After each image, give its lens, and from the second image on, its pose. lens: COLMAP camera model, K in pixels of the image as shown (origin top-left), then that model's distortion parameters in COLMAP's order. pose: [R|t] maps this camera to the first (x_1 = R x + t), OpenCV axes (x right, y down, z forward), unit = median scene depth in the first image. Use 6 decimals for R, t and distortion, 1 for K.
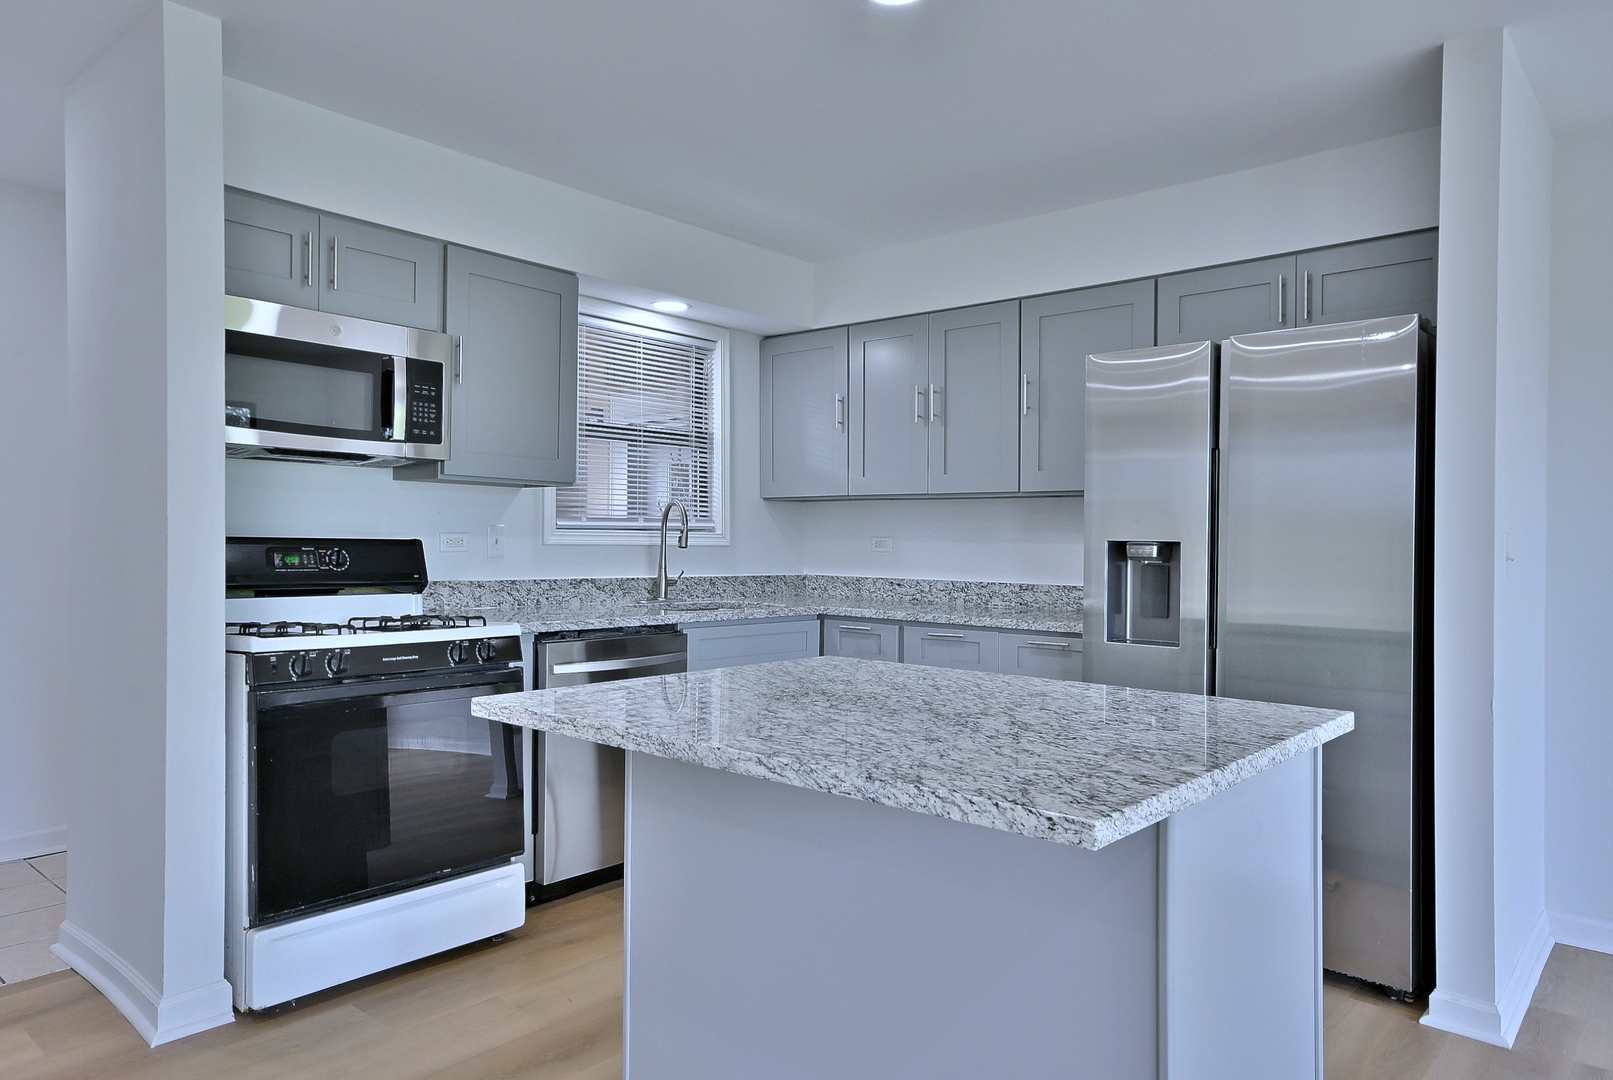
lens RADIAL K [[1058.4, 0, 801.0], [0, 1058.4, 540.7], [0, 0, 1]] dist [0.003947, 0.002017]
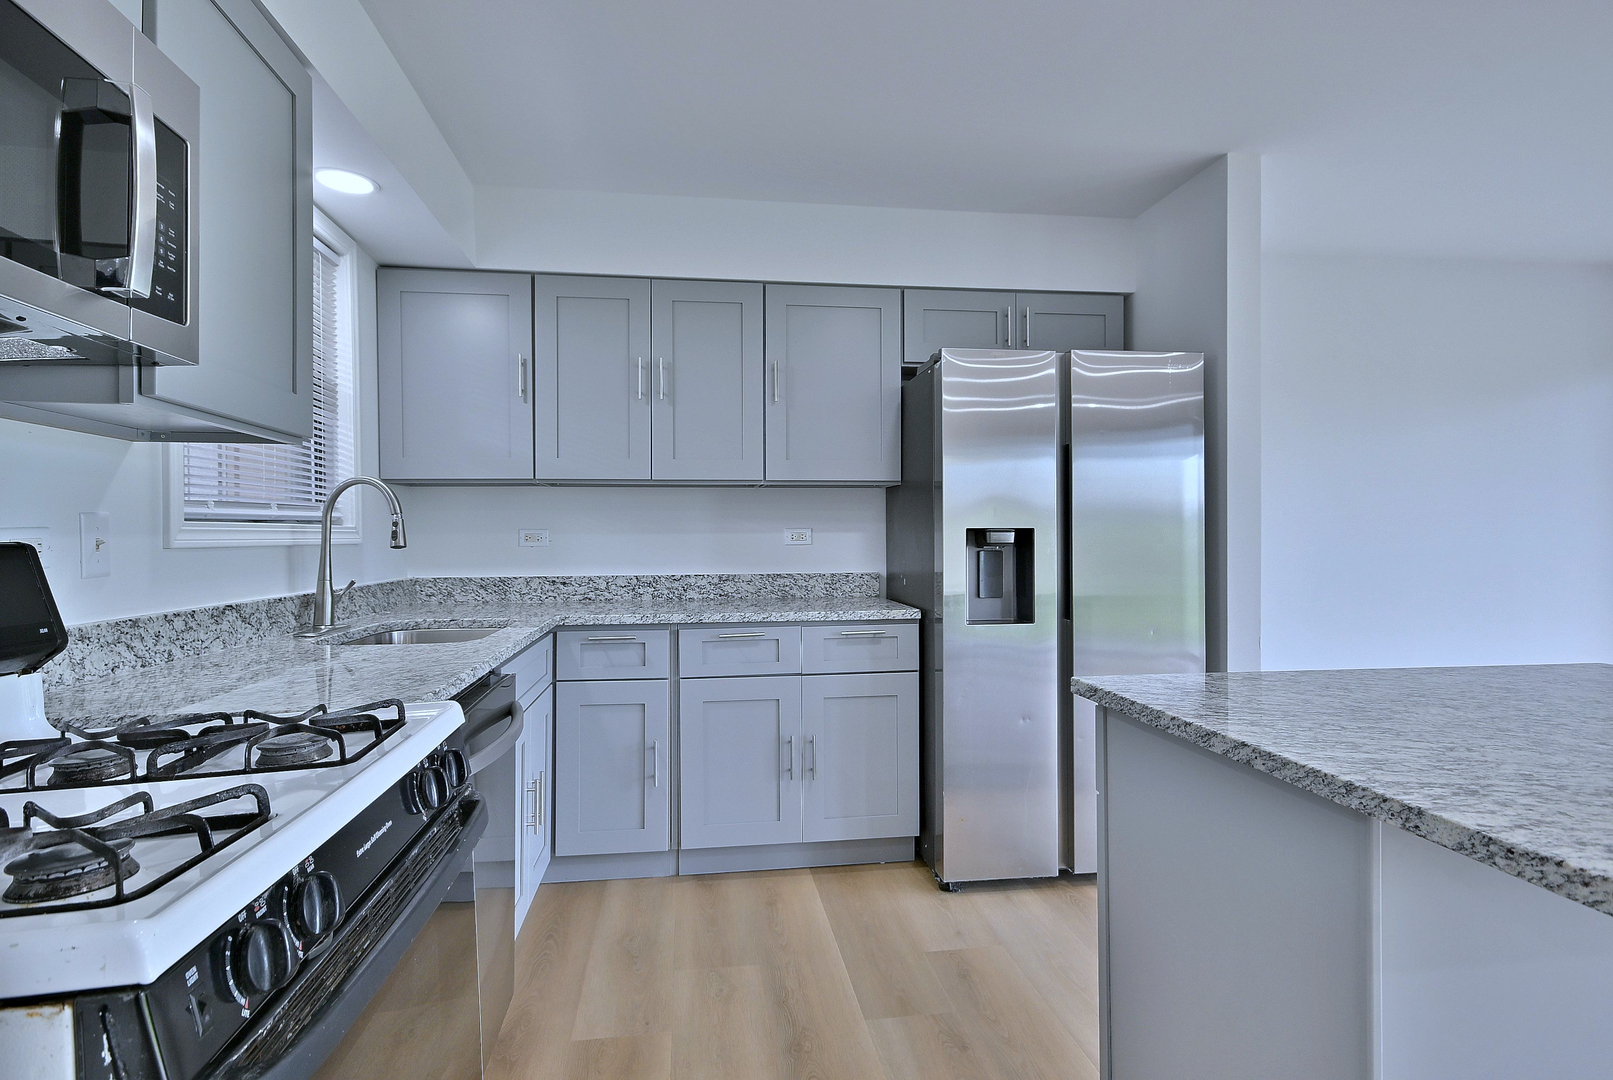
lens RADIAL K [[832.8, 0, 806.5], [0, 832.8, 540.0], [0, 0, 1]] dist [0.000729, 0.000219]
pose [[0.646345, -0.021212, 0.762750, -0.353962], [0.013080, 0.999775, 0.016720, -0.003712], [-0.762933, -0.000830, 0.646477, 0.467645]]
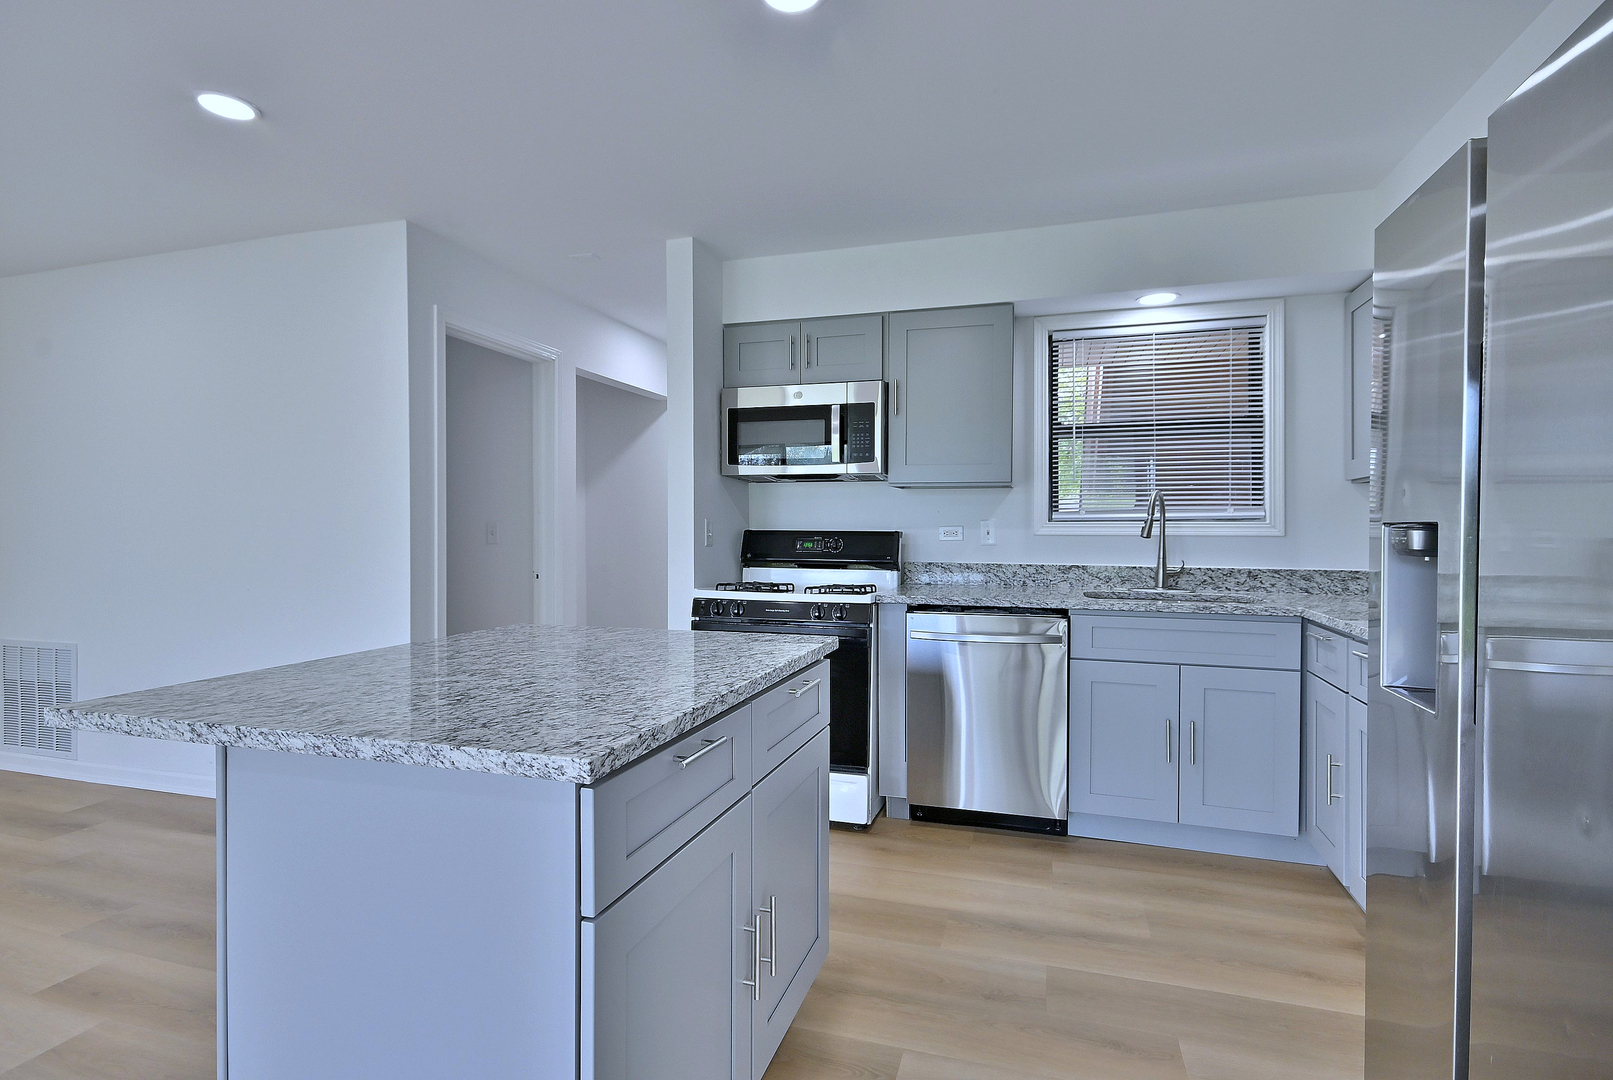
lens RADIAL K [[806.2, 0, 806.5], [0, 806.2, 540.0], [0, 0, 1]] dist [0.012144, -0.000019]
pose [[0.410634, 0.000712, -0.911800, 0.467941], [0.002981, 0.999993, 0.002124, 0.006482], [0.911795, -0.003591, 0.410629, 0.395805]]
